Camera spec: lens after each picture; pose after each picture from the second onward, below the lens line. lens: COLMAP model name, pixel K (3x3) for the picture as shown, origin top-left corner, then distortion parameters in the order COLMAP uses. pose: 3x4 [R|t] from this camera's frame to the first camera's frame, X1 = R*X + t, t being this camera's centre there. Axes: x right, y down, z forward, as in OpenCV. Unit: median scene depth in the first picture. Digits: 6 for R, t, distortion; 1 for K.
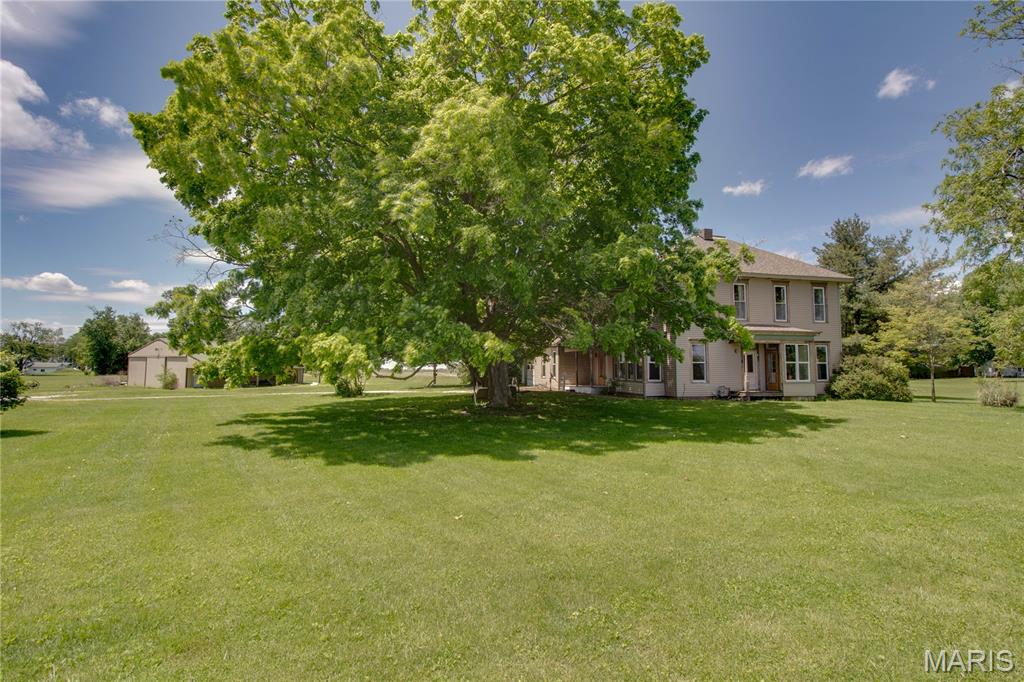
lens RADIAL K [[500.7, 0, 513.0], [0, 500.7, 333.0], [0, 0, 1]] dist [-0.002349, -0.000842]
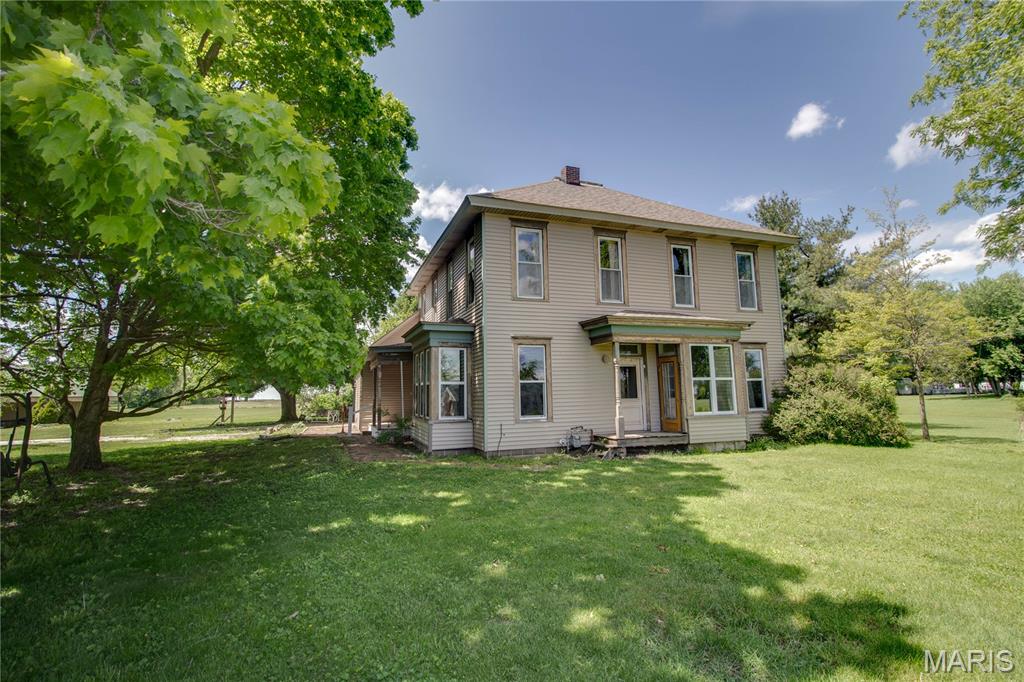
lens RADIAL K [[499.0, 0, 511.0], [0, 499.0, 324.6], [0, 0, 1]] dist [0.003943, -0.013777]
pose [[0.993612, -0.001604, 0.112842, 0.285778], [0.009134, 0.997762, -0.066245, 0.033681], [-0.112483, 0.066853, 0.991402, 0.478405]]
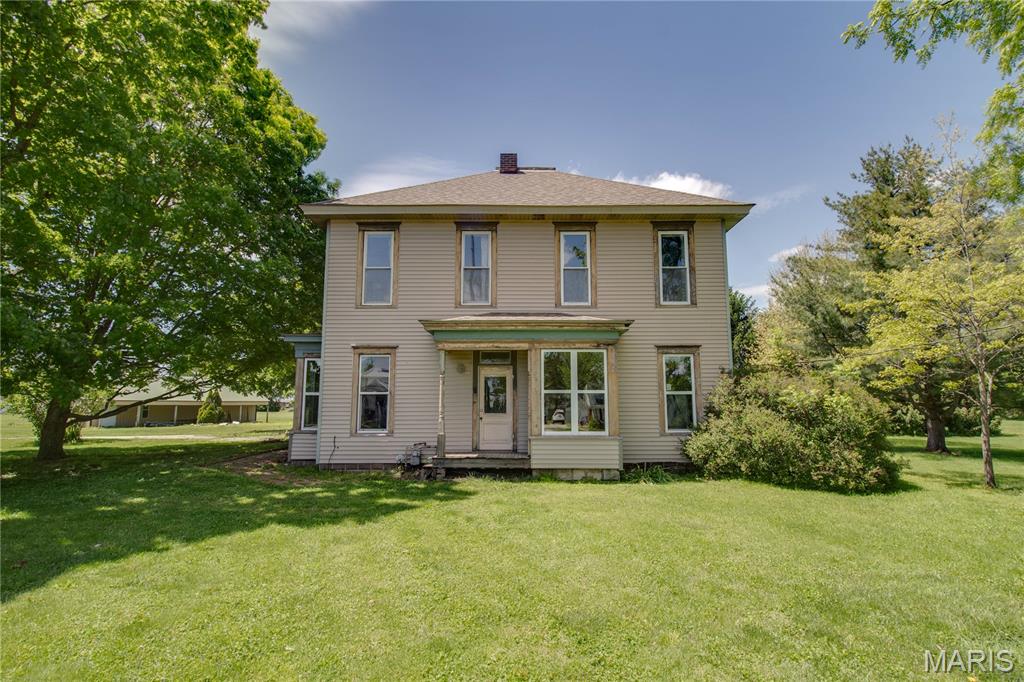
lens RADIAL K [[487.4, 0, 529.9], [0, 487.4, 339.6], [0, 0, 1]] dist [-0.000694, -0.013566]
pose [[0.971500, -0.032498, -0.234801, 0.621588], [0.018411, 0.997910, -0.061944, 0.038392], [0.236323, 0.055856, 0.970068, 0.559392]]
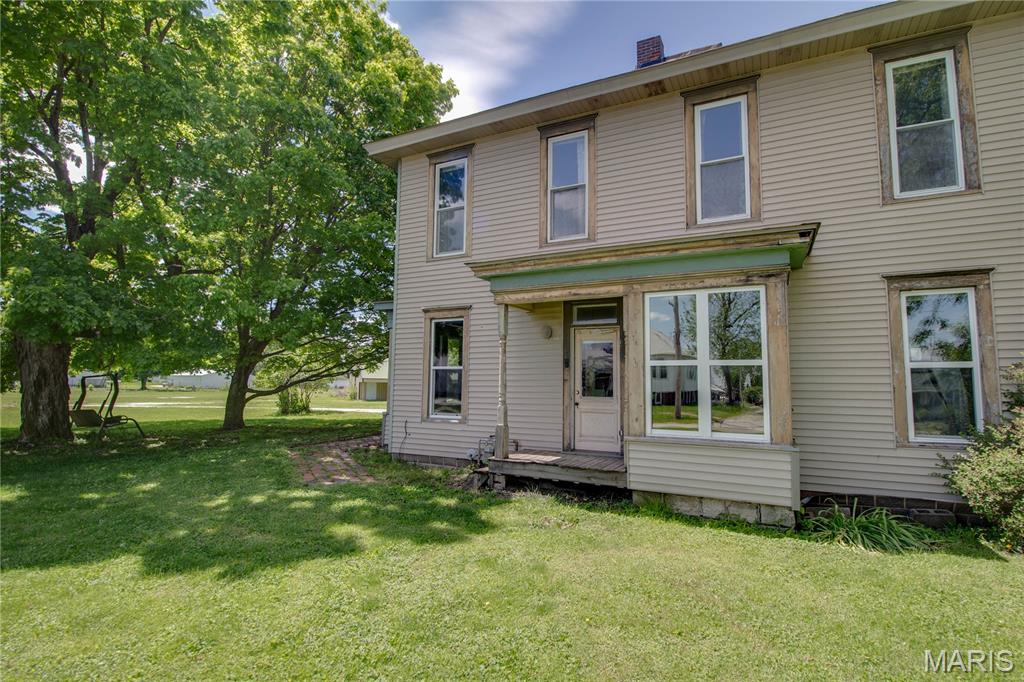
lens RADIAL K [[487.4, 0, 529.9], [0, 487.4, 339.6], [0, 0, 1]] dist [-0.000694, -0.013566]
pose [[0.764793, -0.049650, -0.642360, 0.648404], [0.035658, 0.998760, -0.034744, 0.051806], [0.643288, 0.003667, 0.765615, 0.741028]]
